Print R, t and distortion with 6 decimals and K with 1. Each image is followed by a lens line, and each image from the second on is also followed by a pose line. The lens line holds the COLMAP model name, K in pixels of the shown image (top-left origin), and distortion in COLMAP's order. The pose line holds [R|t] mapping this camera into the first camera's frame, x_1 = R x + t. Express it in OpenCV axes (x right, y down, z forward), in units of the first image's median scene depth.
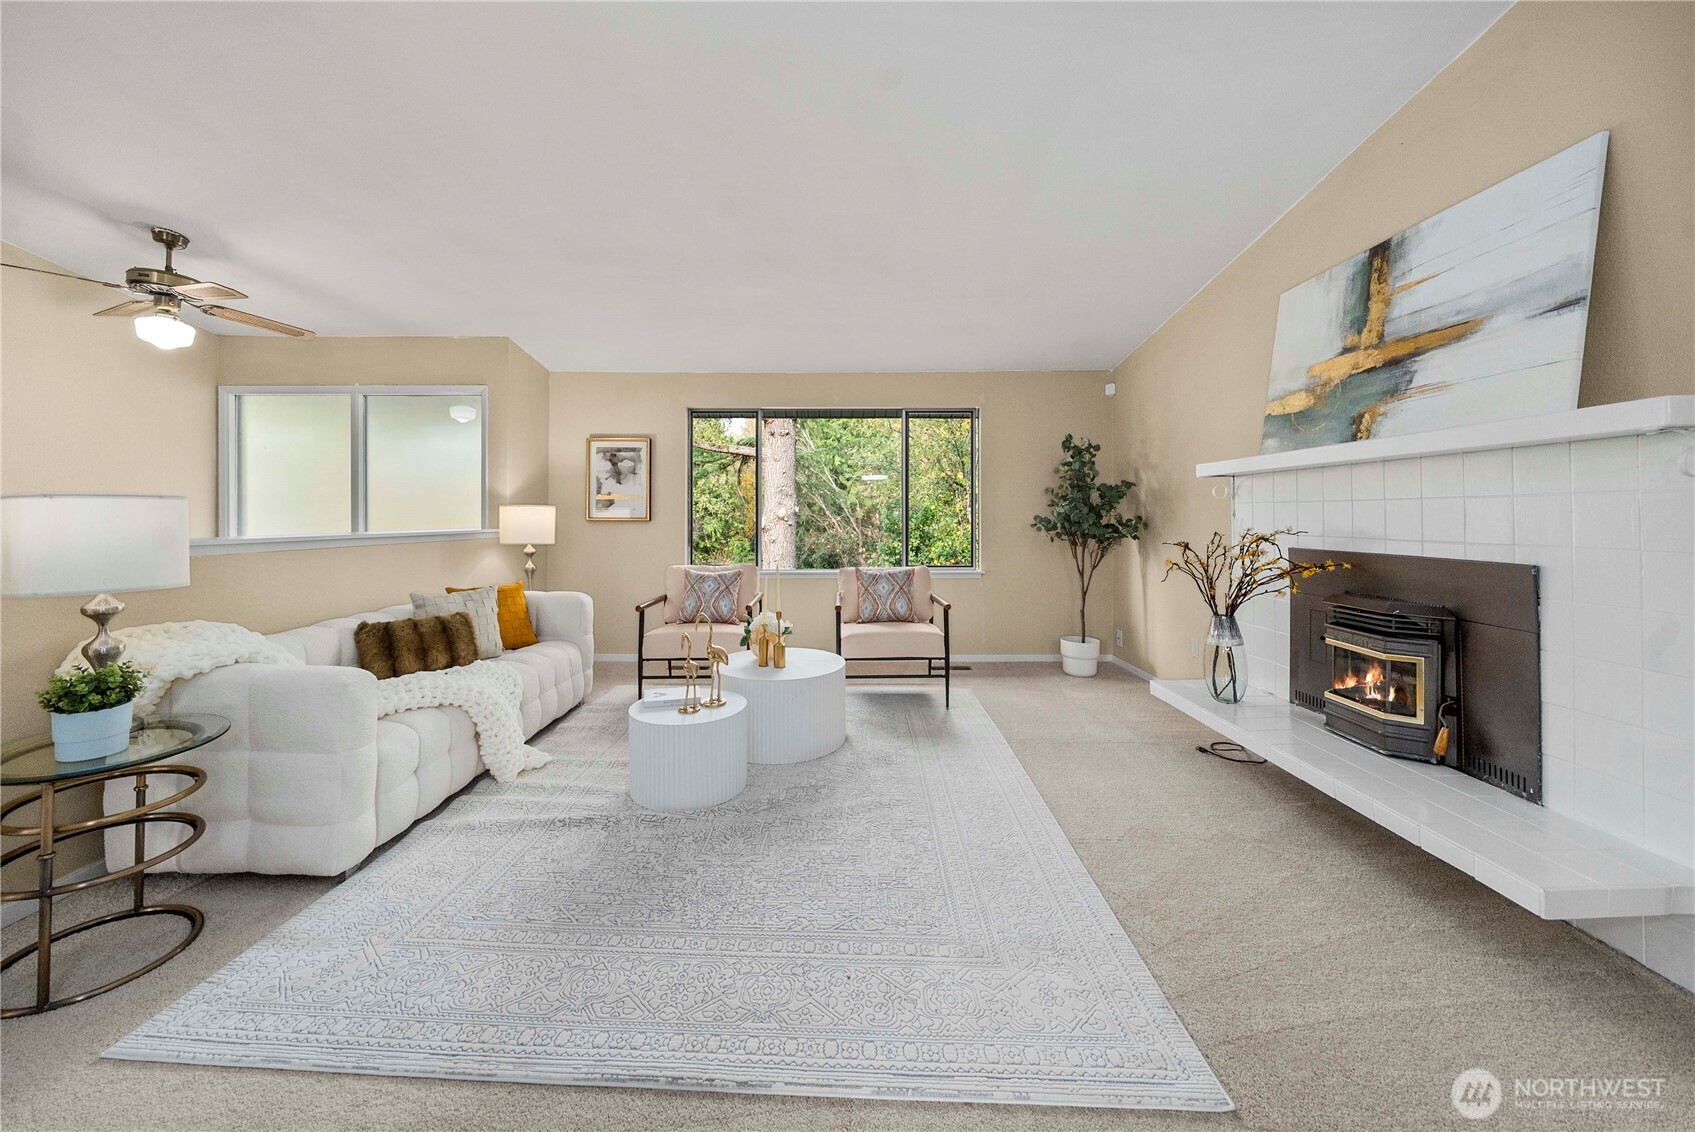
lens RADIAL K [[599.6, 0, 838.6], [0, 599.6, 546.4], [0, 0, 1]] dist [-0.003089, 0.000189]
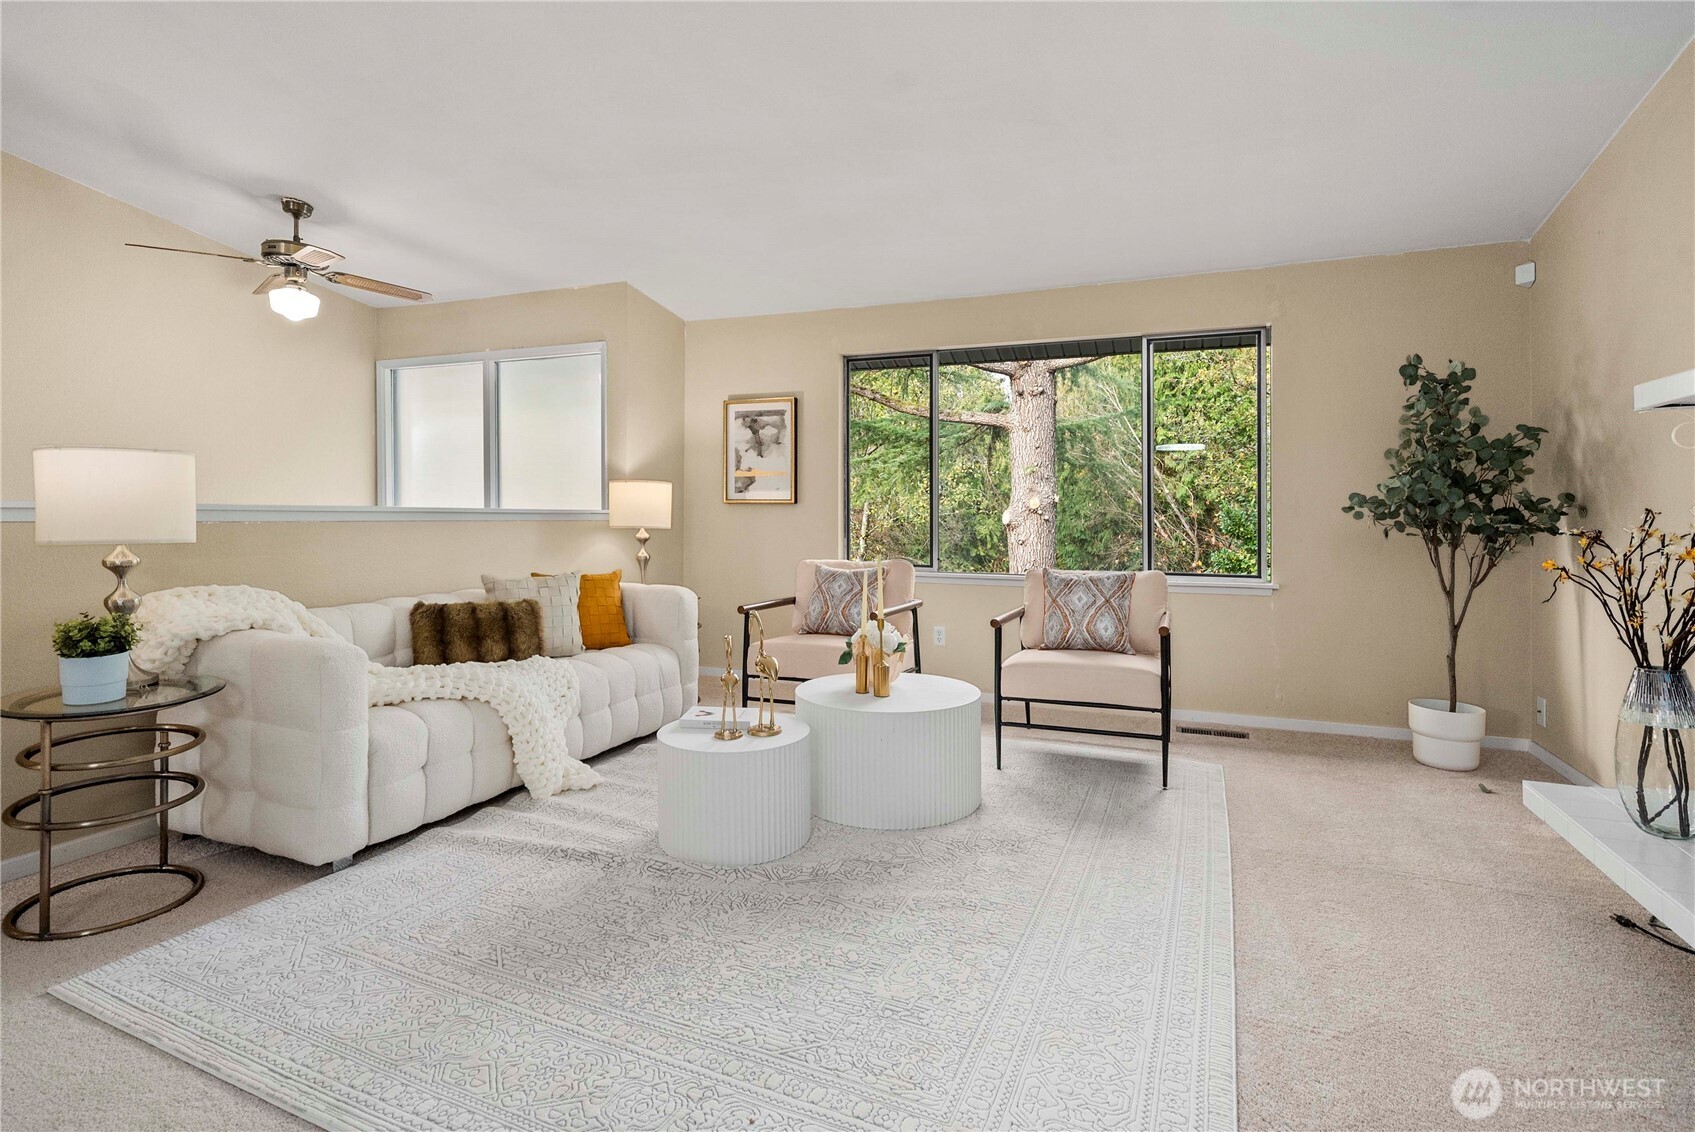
lens RADIAL K [[804.5, 0, 851.1], [0, 804.5, 553.8], [0, 0, 1]] dist [0.003712, 0.000797]
pose [[0.932601, 0.024500, -0.360078, 0.231239], [-0.024719, 0.999686, 0.003997, 0.029483], [0.360063, 0.005173, 0.932914, 0.087252]]
